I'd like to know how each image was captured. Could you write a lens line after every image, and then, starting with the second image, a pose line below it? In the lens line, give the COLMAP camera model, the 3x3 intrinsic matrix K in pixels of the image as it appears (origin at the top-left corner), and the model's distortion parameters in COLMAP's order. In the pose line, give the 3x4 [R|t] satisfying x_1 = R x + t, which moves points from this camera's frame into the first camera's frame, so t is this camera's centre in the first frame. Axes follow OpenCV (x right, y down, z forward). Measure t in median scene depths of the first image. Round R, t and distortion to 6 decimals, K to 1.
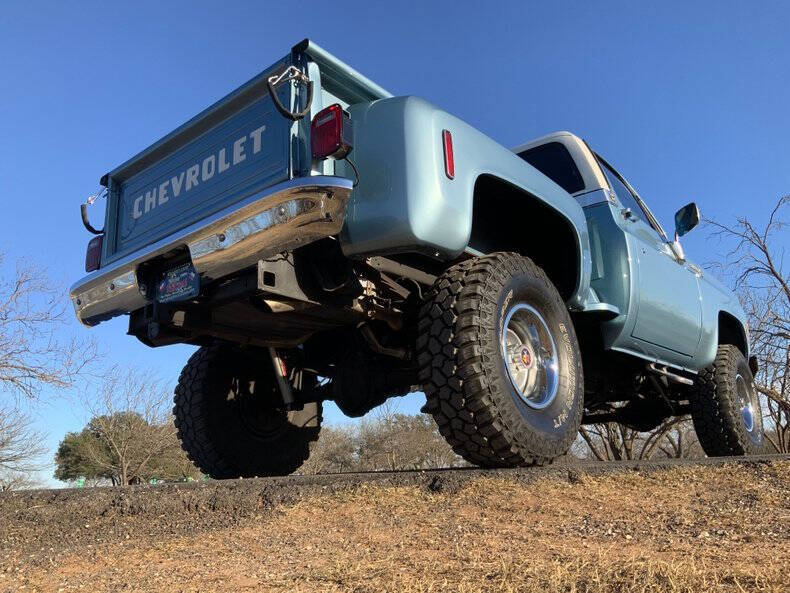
lens RADIAL K [[657.5, 0, 395.7], [0, 657.5, 296.1], [0, 0, 1]] dist [0.031404, -0.075732]
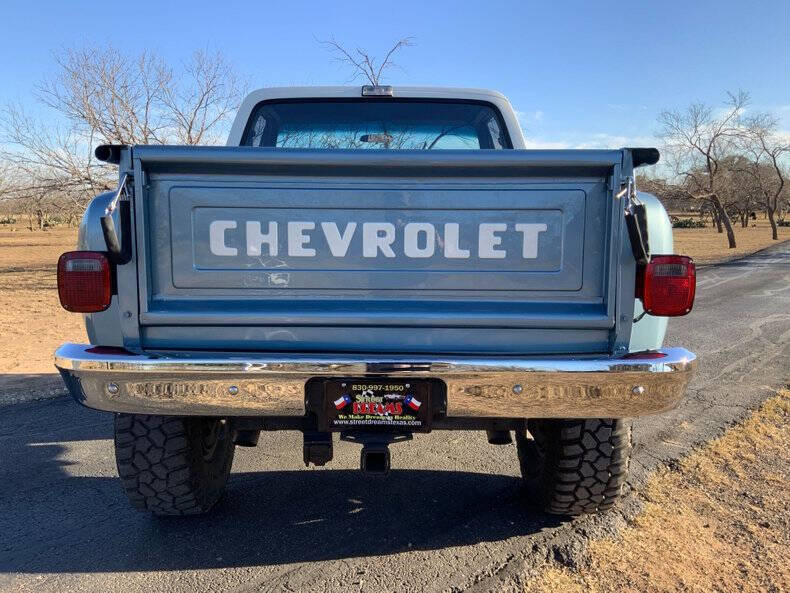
lens RADIAL K [[657.5, 0, 398.3], [0, 657.5, 298.3], [0, 0, 1]] dist [0.031404, -0.075732]
pose [[0.746223, -0.032224, 0.664916, -0.790047], [-0.216803, 0.932608, 0.288510, -0.342794], [-0.629403, -0.359449, 0.688947, 0.523831]]
